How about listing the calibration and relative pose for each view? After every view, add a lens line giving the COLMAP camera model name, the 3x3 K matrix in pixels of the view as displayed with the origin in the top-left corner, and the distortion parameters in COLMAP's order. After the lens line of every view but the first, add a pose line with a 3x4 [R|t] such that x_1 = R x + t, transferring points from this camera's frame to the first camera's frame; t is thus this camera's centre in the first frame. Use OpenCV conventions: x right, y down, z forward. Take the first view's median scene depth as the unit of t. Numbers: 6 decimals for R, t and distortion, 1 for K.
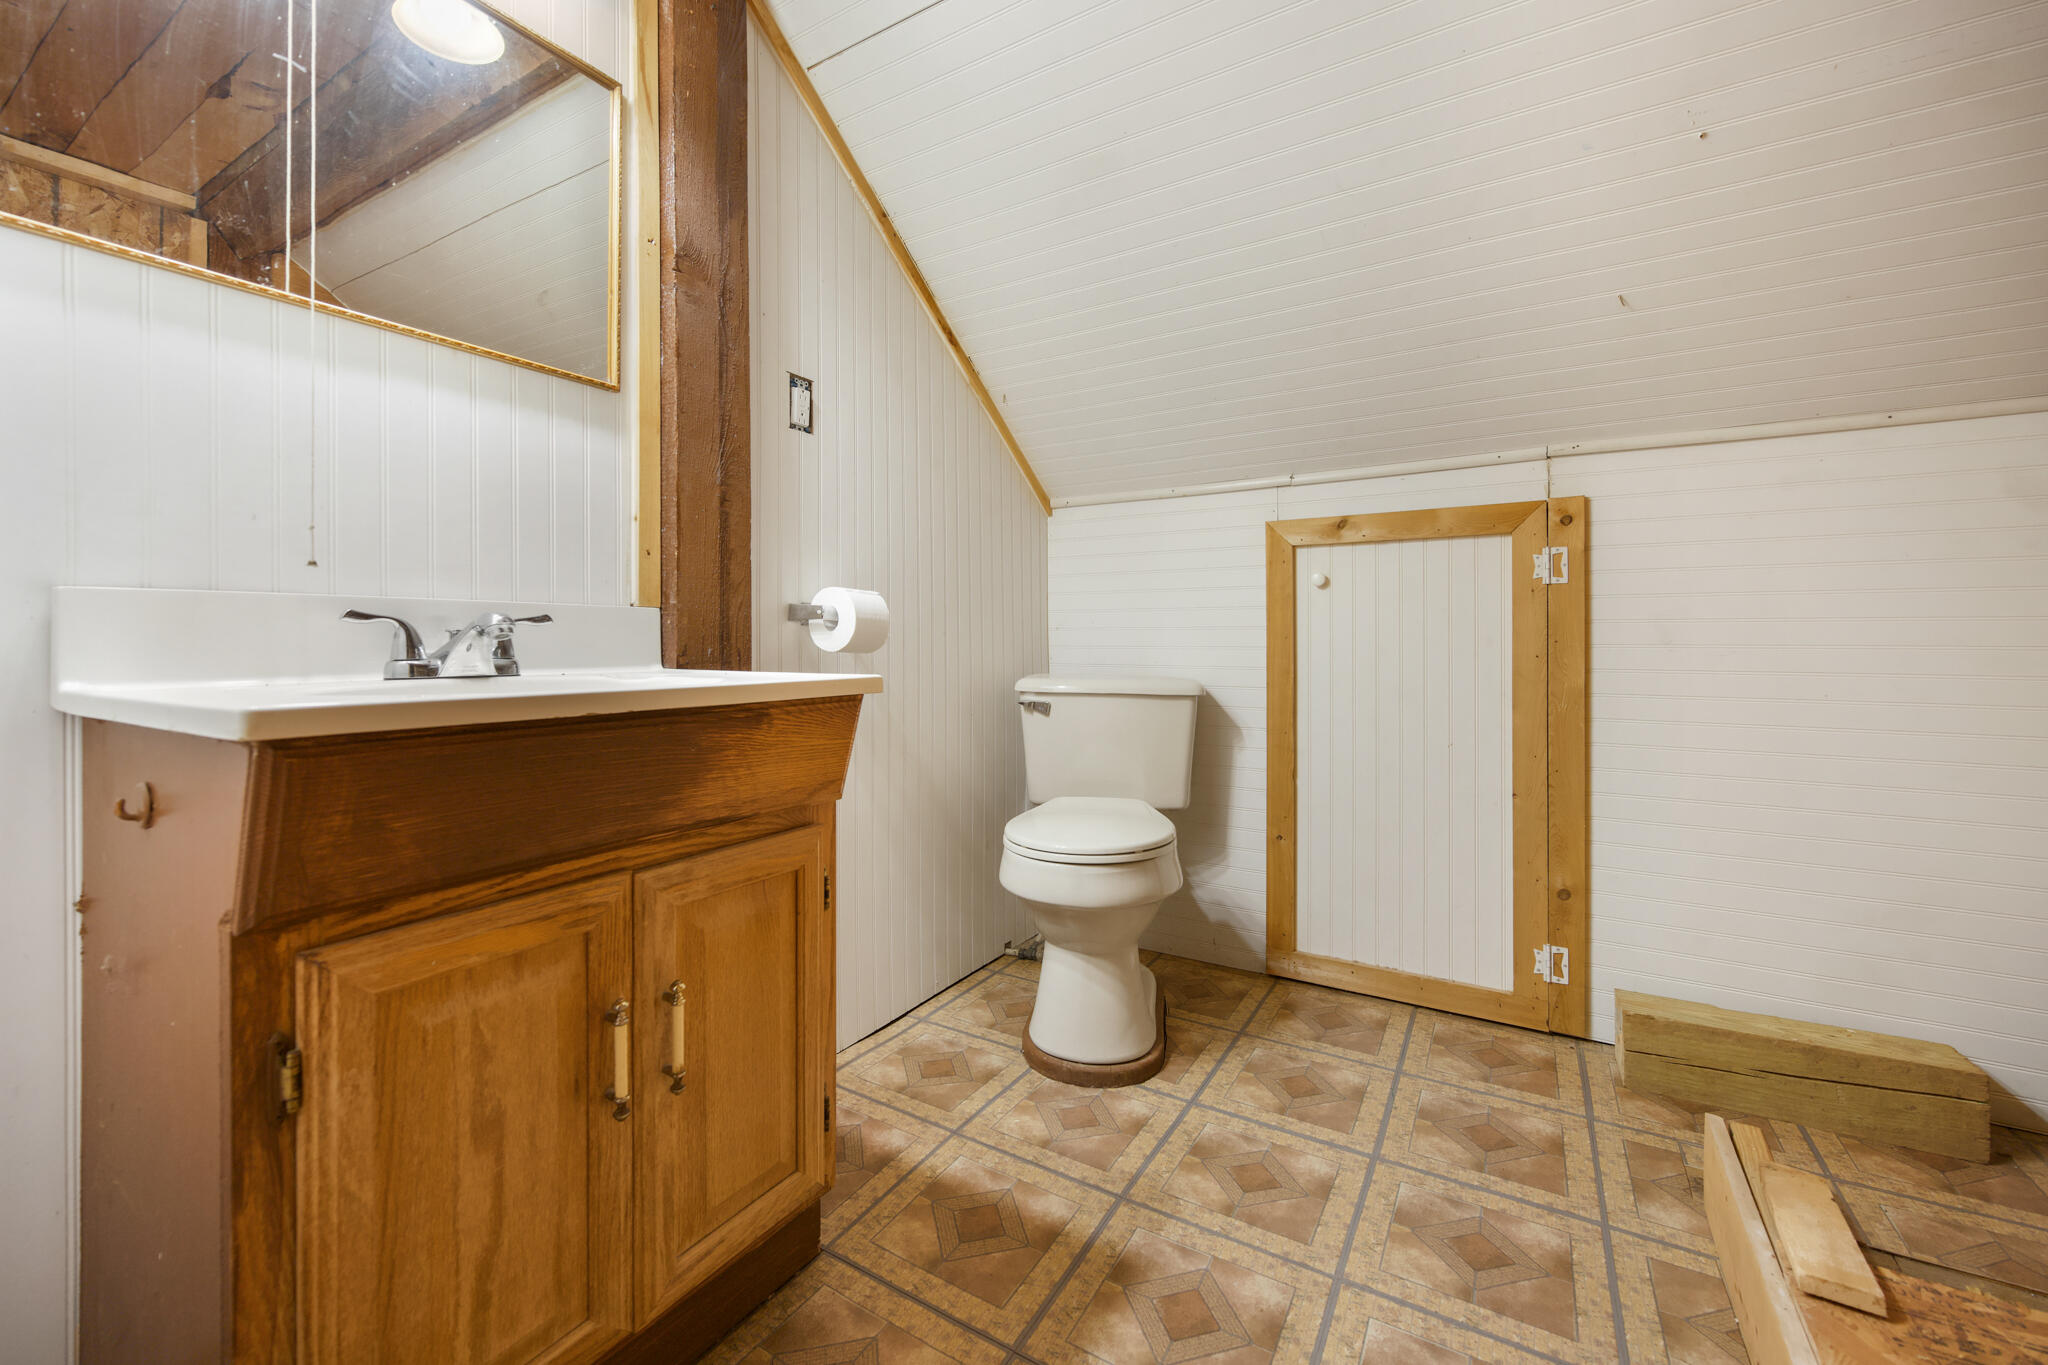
lens RADIAL K [[833.8, 0, 1034.3], [0, 833.8, 631.5], [0, 0, 1]] dist [-0.000515, 0.000293]
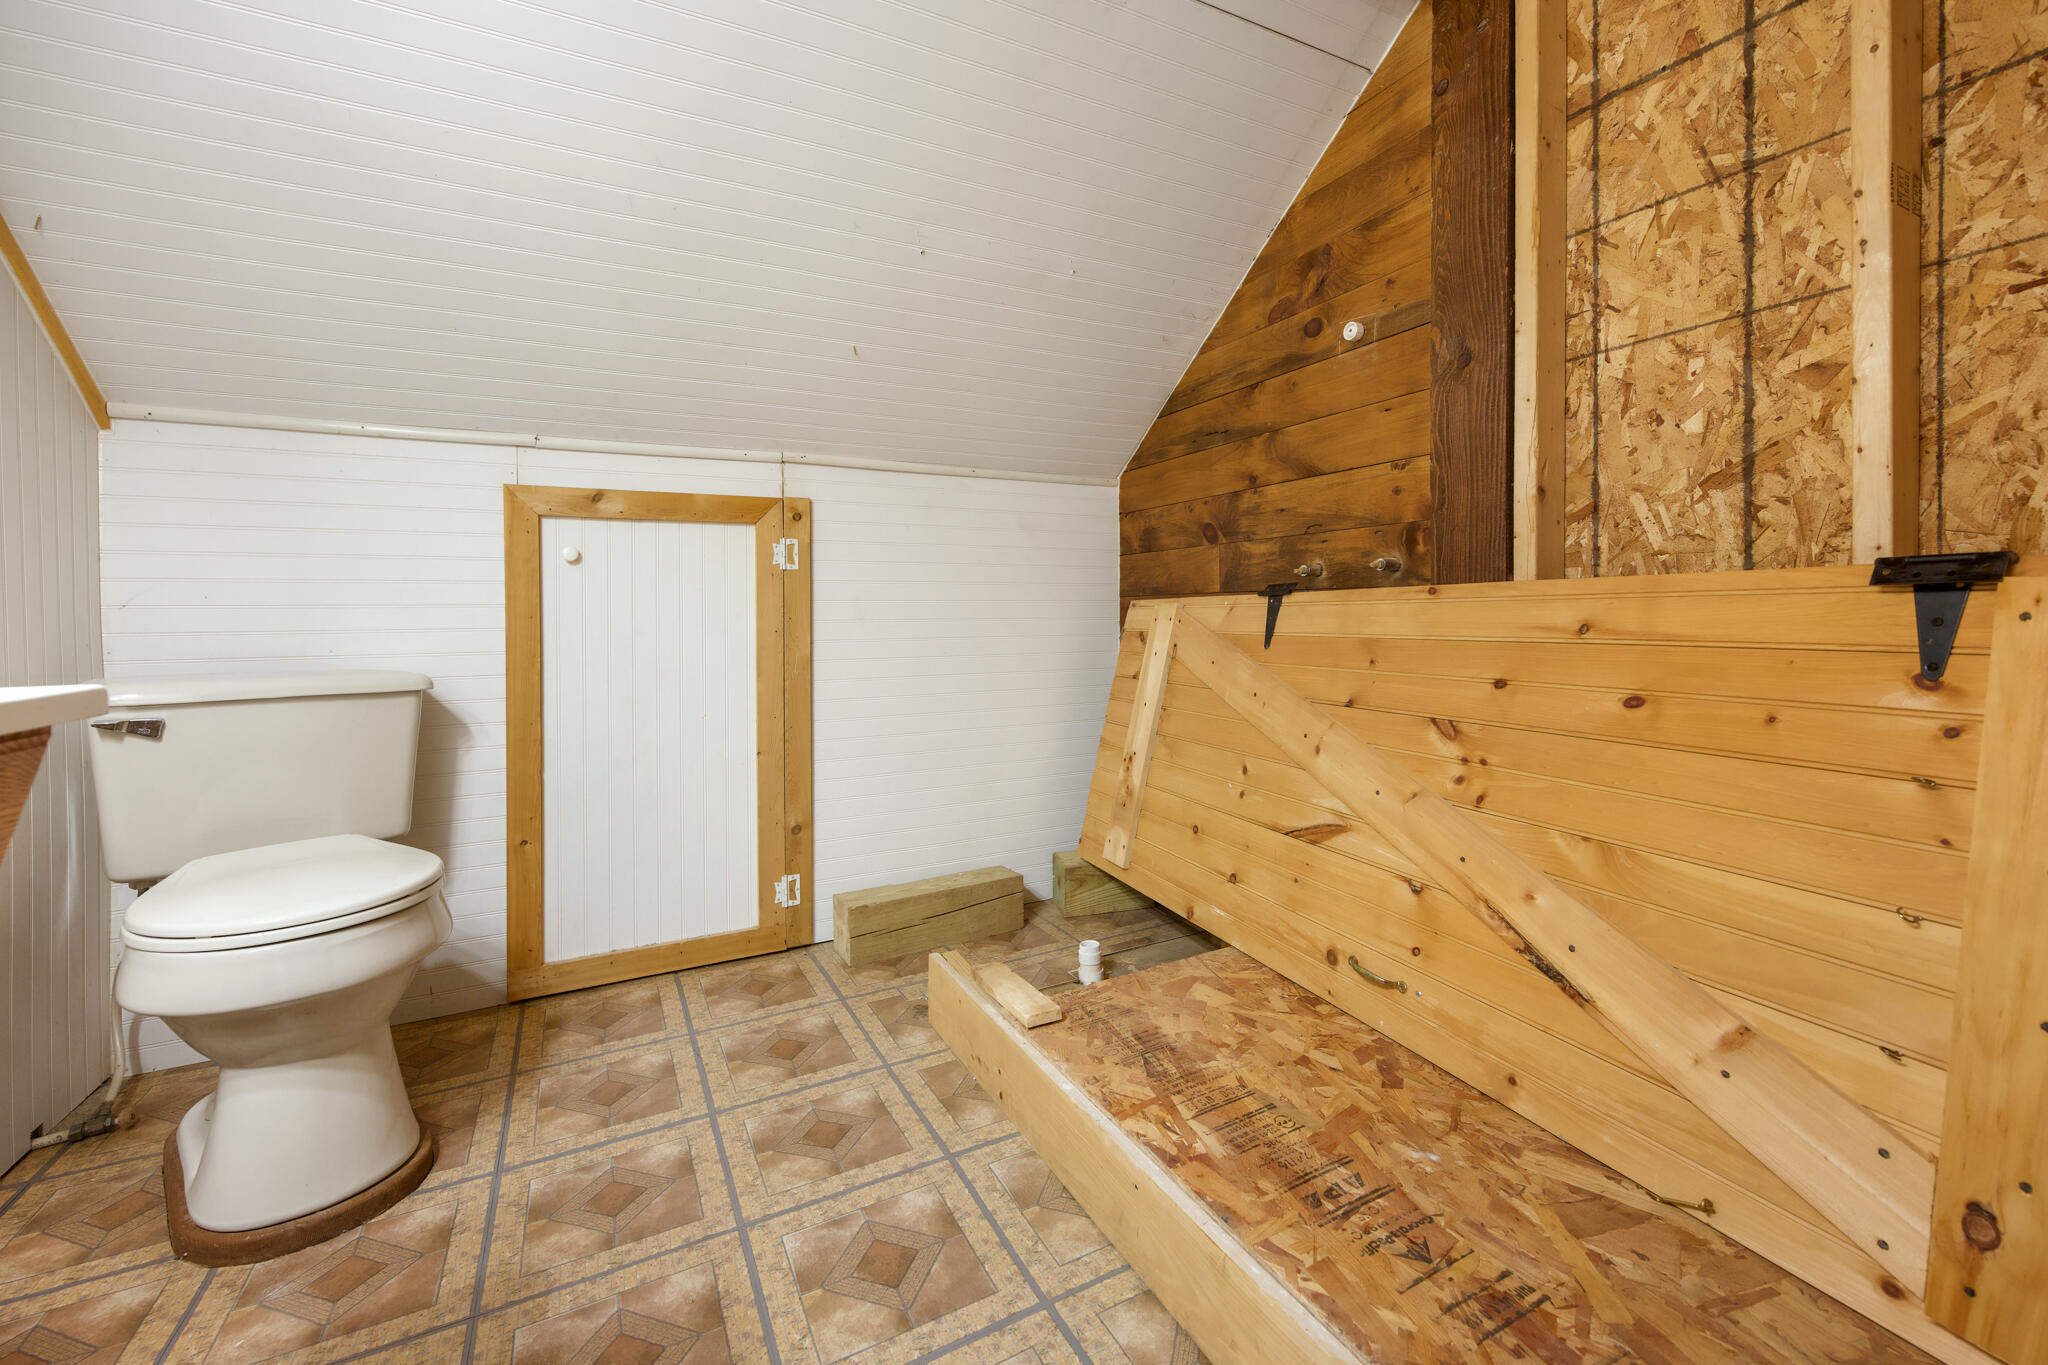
lens RADIAL K [[833.8, 0, 1039.8], [0, 833.8, 611.7], [0, 0, 1]] dist [-0.000515, 0.000293]
pose [[0.514967, -0.002742, 0.857205, -0.220808], [0.001401, 0.999996, 0.002357, 0.000252], [-0.857209, -0.000012, 0.514969, 0.089736]]
